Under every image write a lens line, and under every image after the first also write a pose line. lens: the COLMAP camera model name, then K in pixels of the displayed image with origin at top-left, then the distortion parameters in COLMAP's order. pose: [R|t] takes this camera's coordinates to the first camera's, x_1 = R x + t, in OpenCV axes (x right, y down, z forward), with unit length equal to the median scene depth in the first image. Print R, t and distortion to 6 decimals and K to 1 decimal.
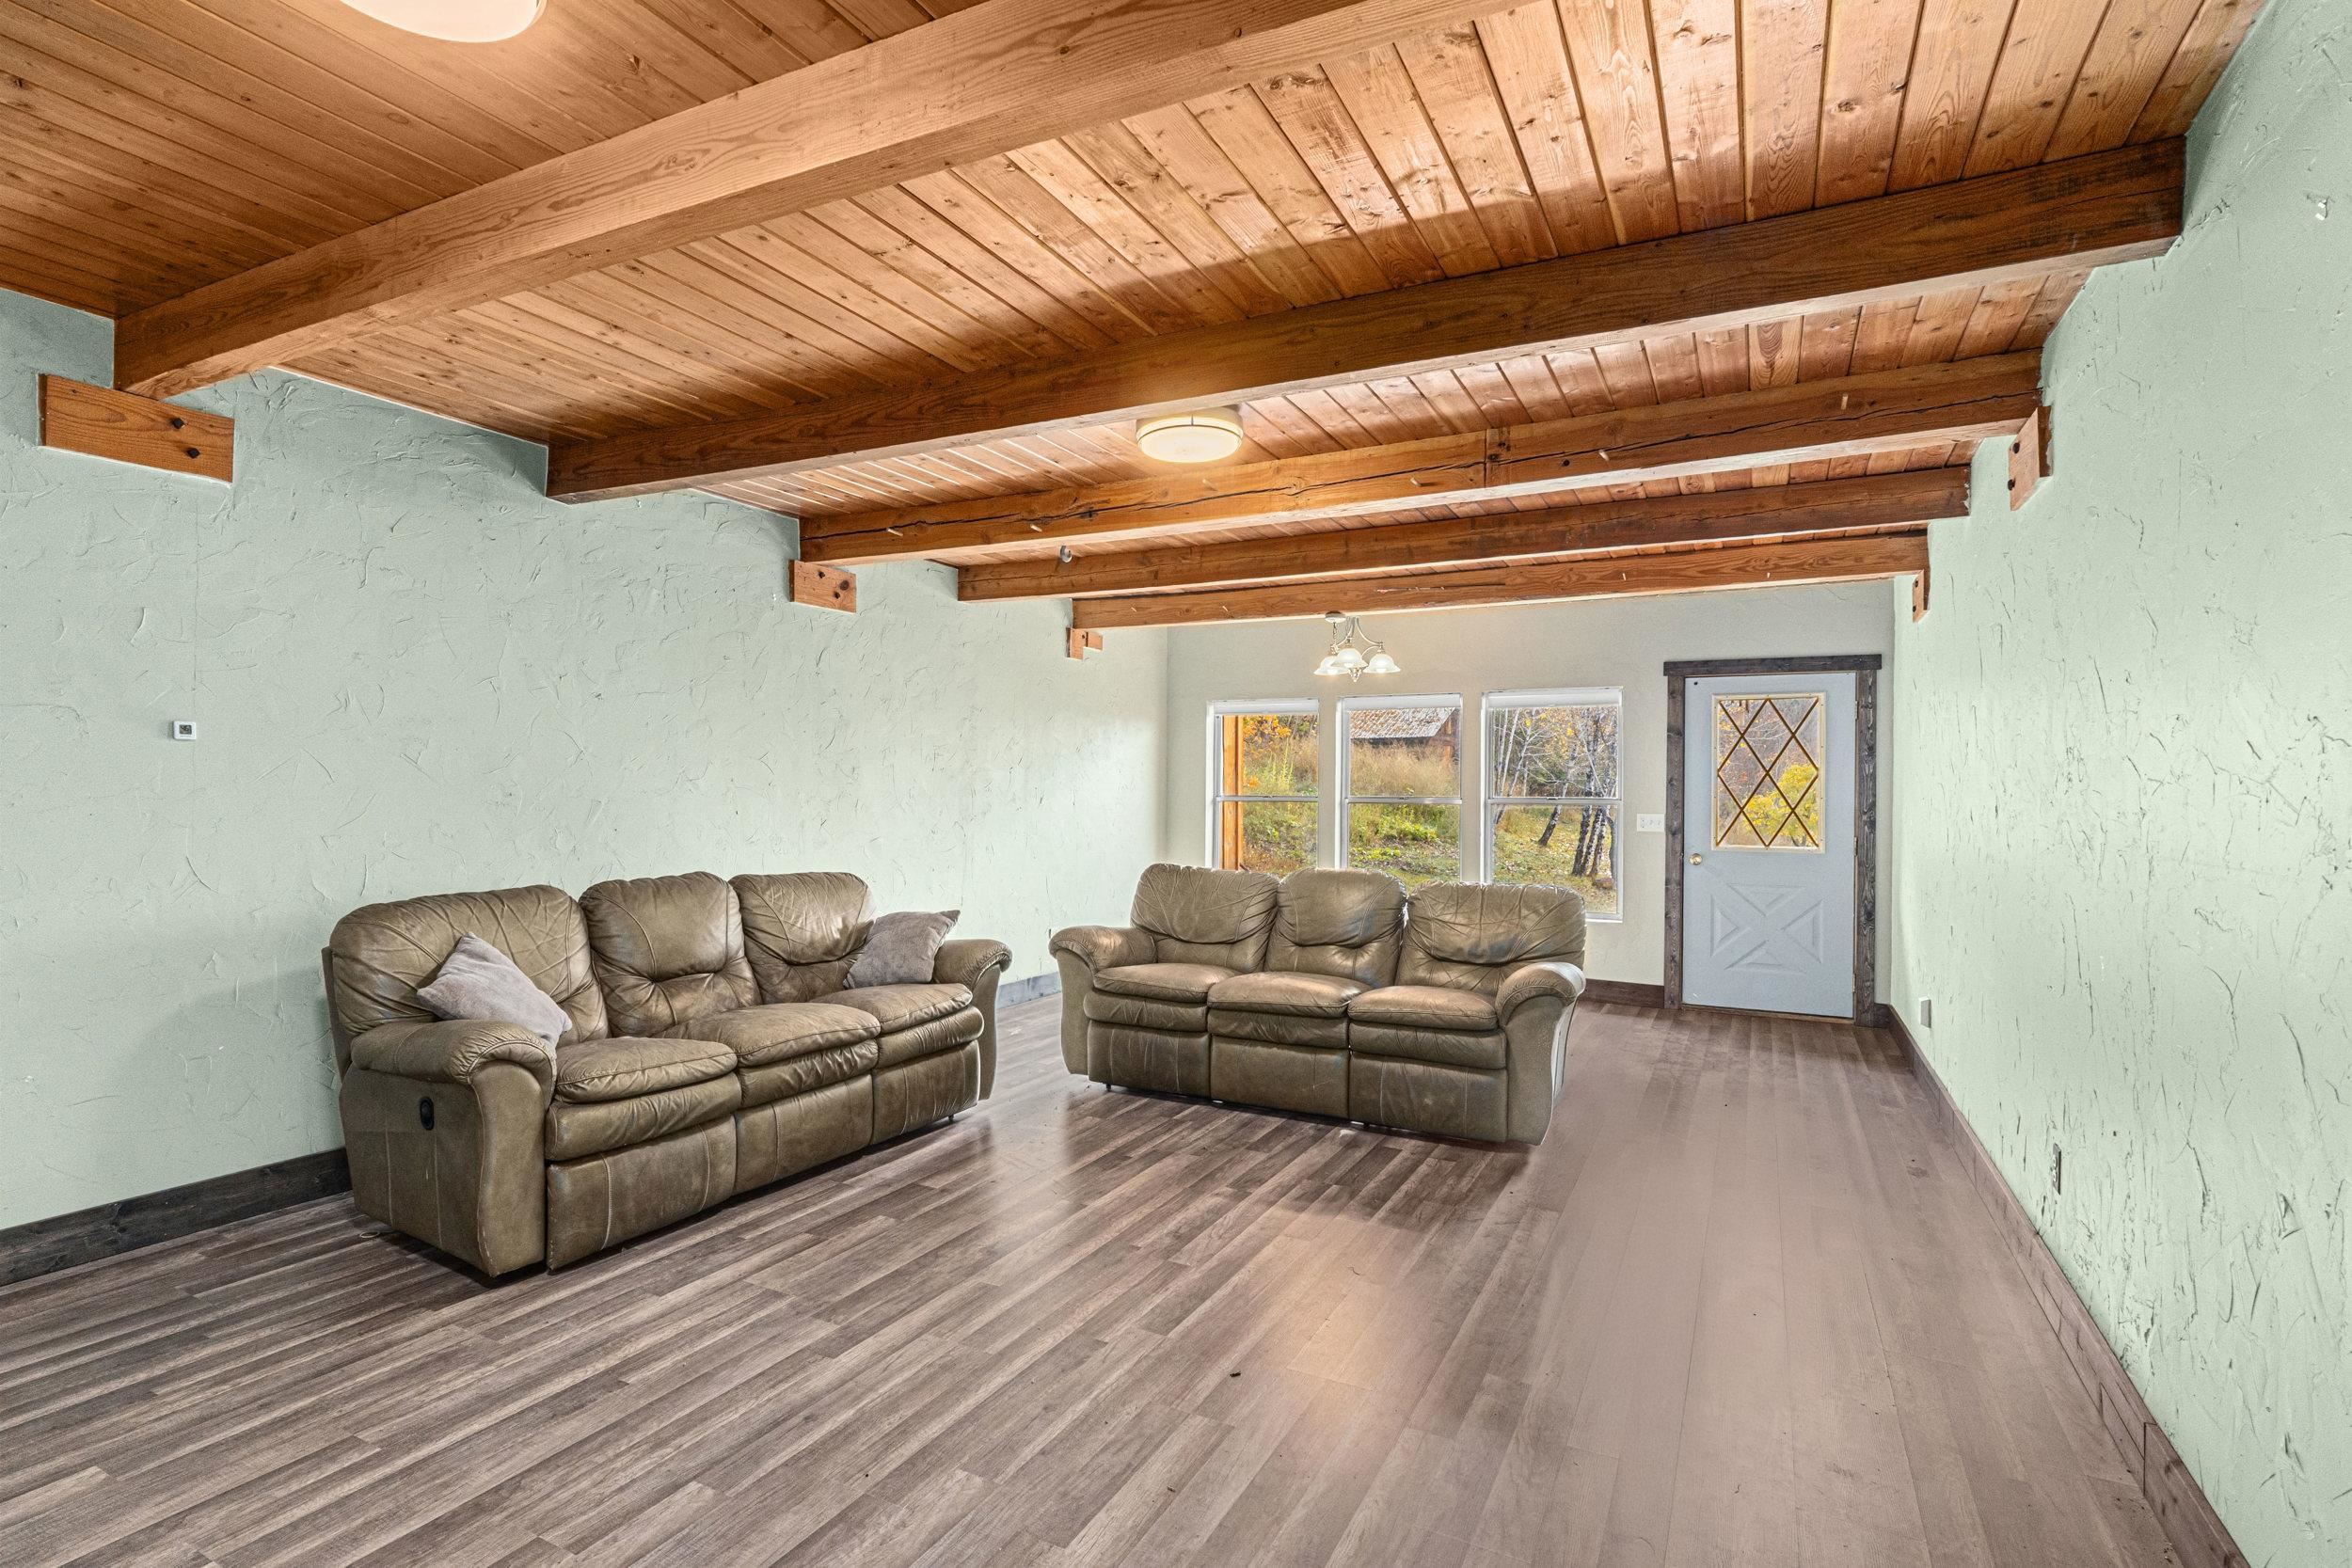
lens RADIAL K [[1167.7, 0, 1175.7], [0, 1167.7, 781.9], [0, 0, 1]] dist [0.000890, 0.000106]
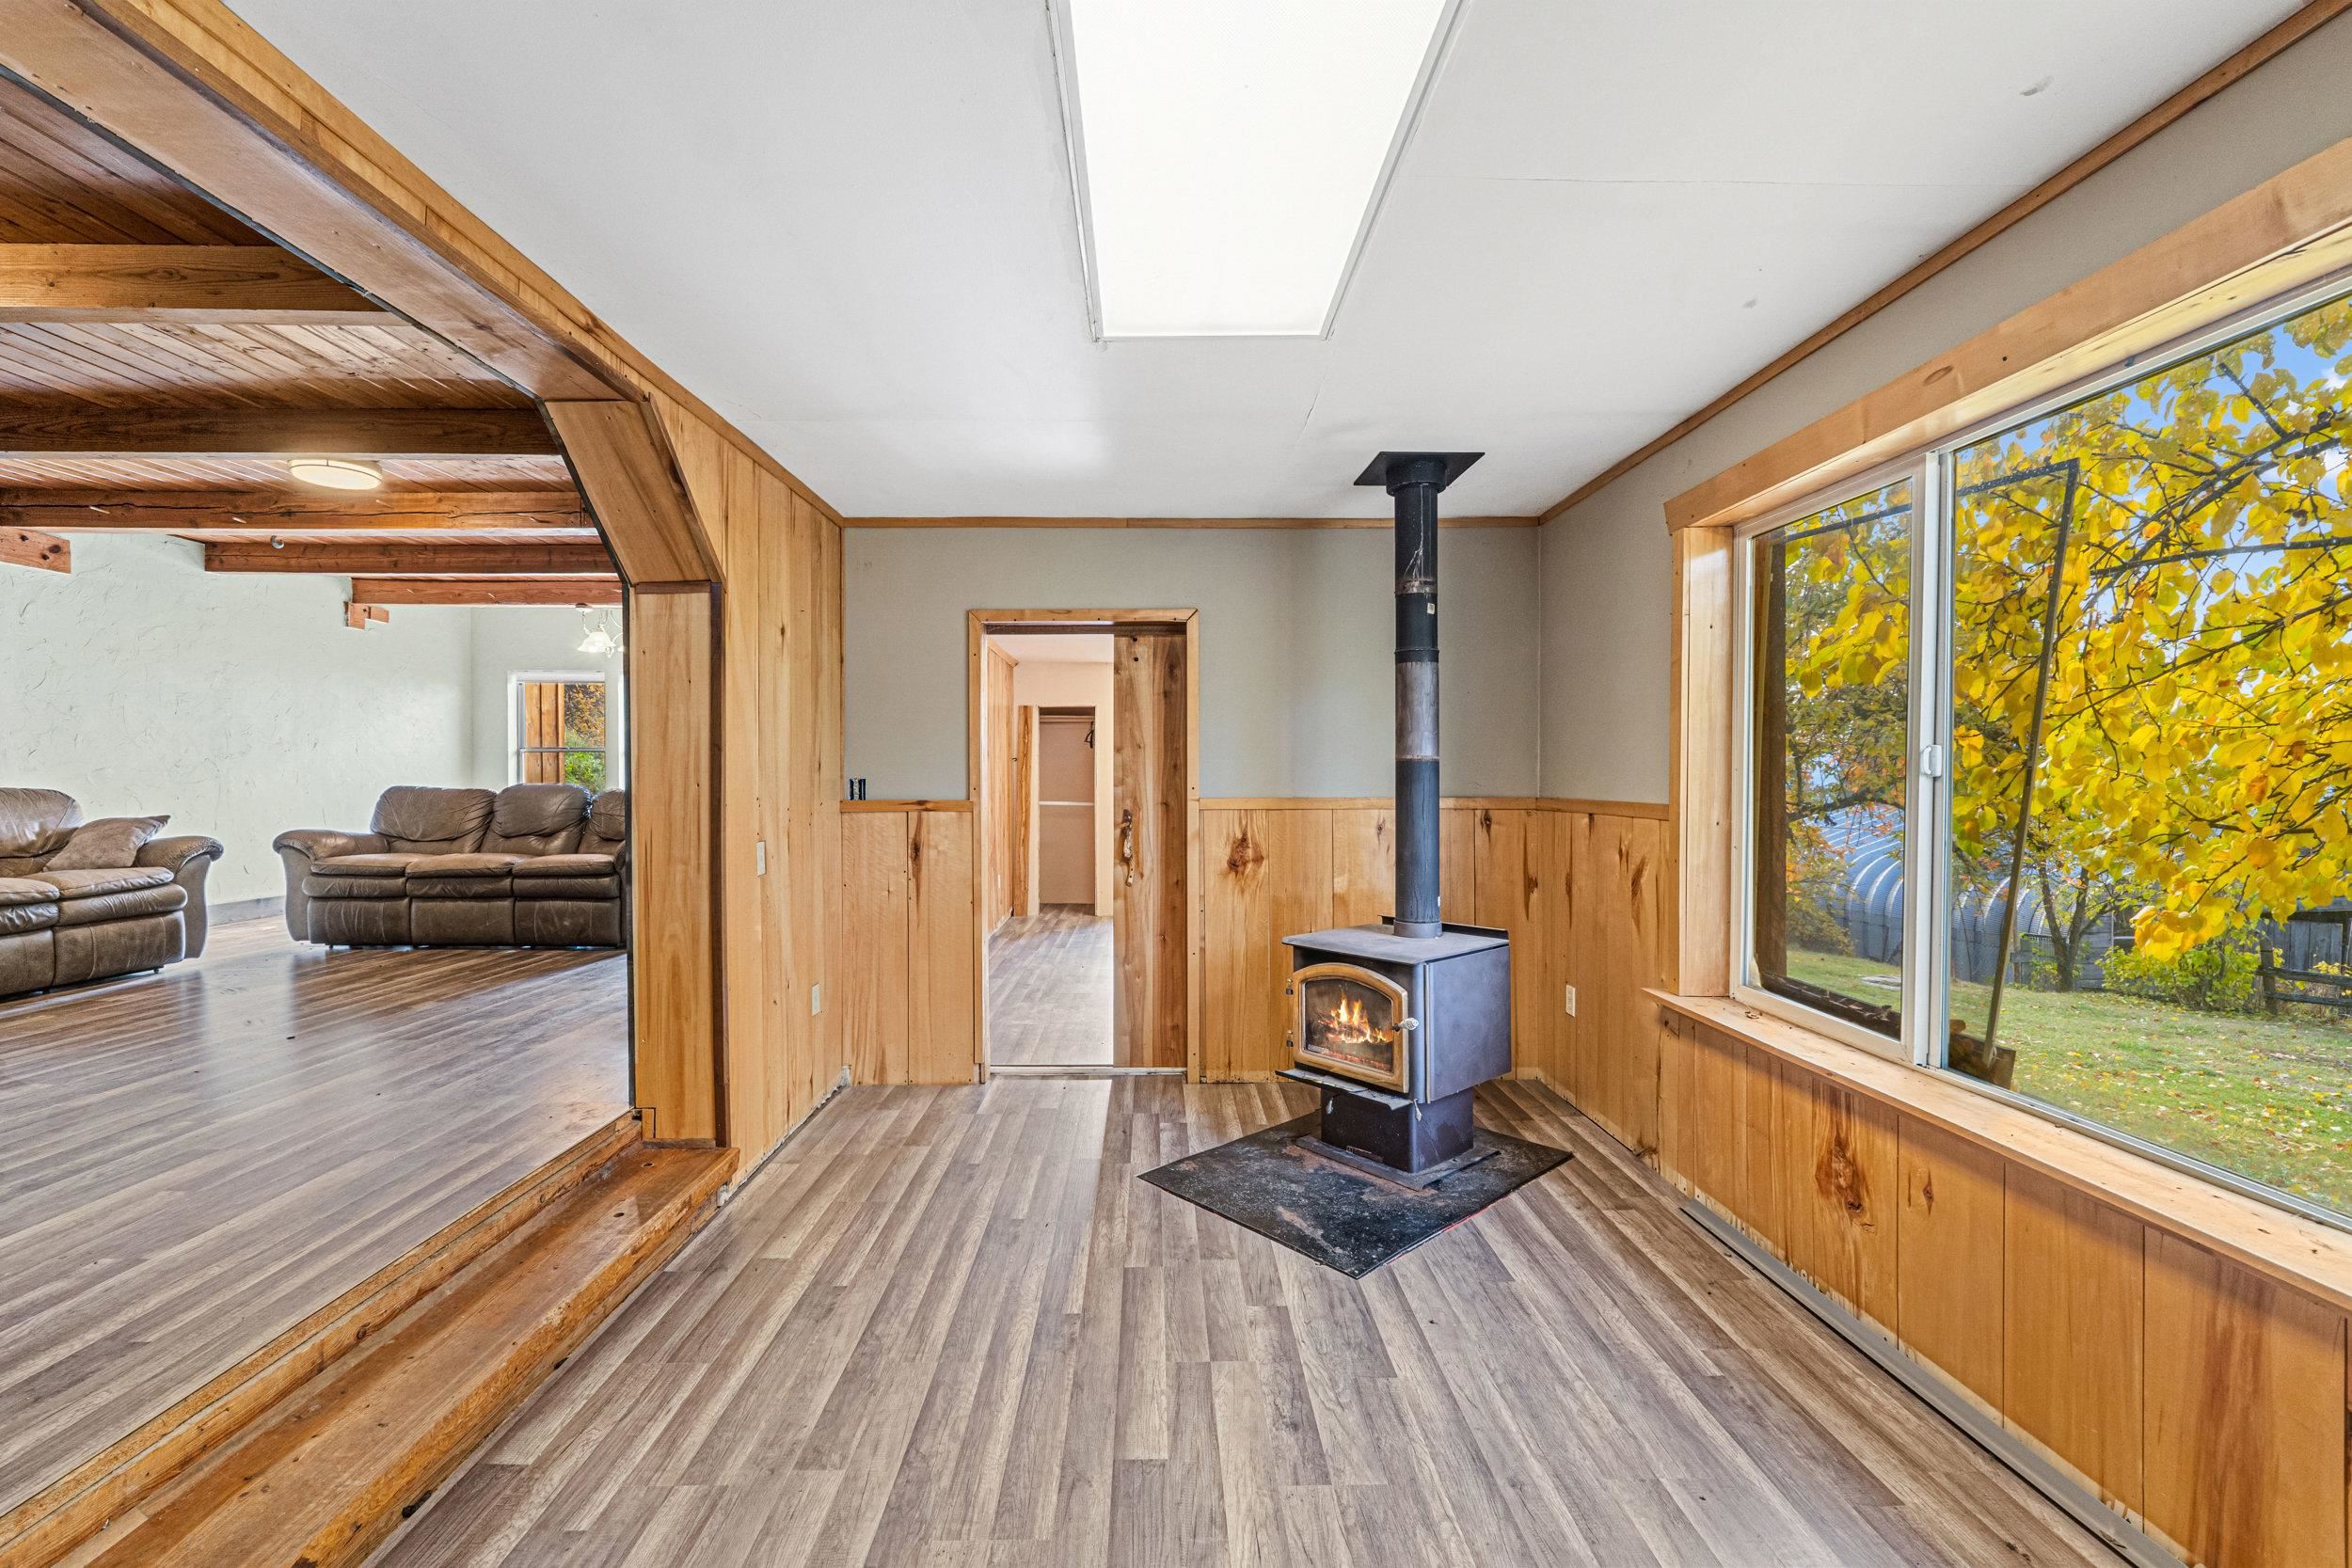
lens RADIAL K [[991.8, 0, 1169.7], [0, 991.8, 778.4], [0, 0, 1]] dist [-0.004194, -0.000778]
pose [[0.880104, -0.010256, 0.474669, 0.262849], [0.003968, 0.999891, 0.014248, 0.059158], [-0.474764, -0.010657, 0.880049, -0.459662]]
